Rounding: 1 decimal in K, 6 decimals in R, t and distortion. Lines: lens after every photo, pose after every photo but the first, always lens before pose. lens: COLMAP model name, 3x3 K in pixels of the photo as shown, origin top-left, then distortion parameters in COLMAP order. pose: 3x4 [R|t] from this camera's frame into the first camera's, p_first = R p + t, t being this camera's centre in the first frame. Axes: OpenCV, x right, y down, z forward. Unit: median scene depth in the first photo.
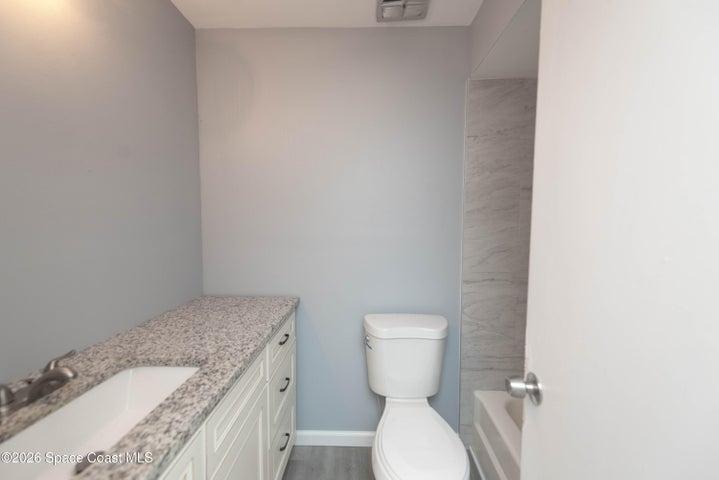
lens RADIAL K [[284.8, 0, 359.3], [0, 284.8, 236.9], [0, 0, 1]] dist [0.014220, -0.001340]
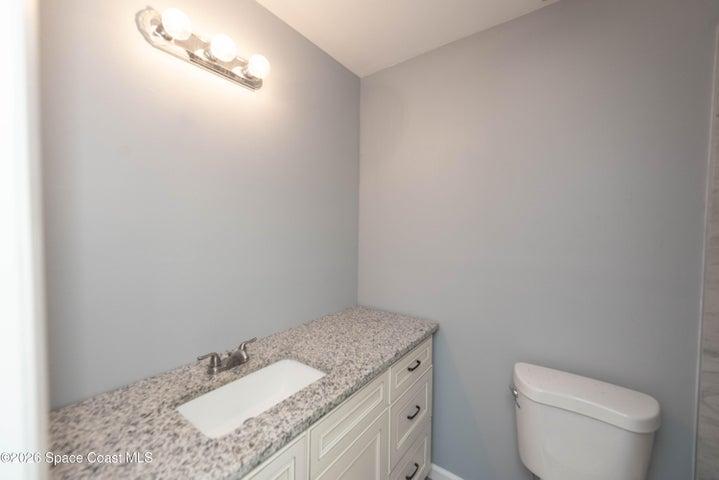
lens RADIAL K [[284.8, 0, 356.7], [0, 284.8, 238.5], [0, 0, 1]] dist [0.014220, -0.001340]
pose [[0.817903, 0.022456, -0.574918, 0.165356], [-0.037878, 0.999172, -0.014858, -0.071648], [0.574108, 0.033929, 0.818076, 0.084180]]
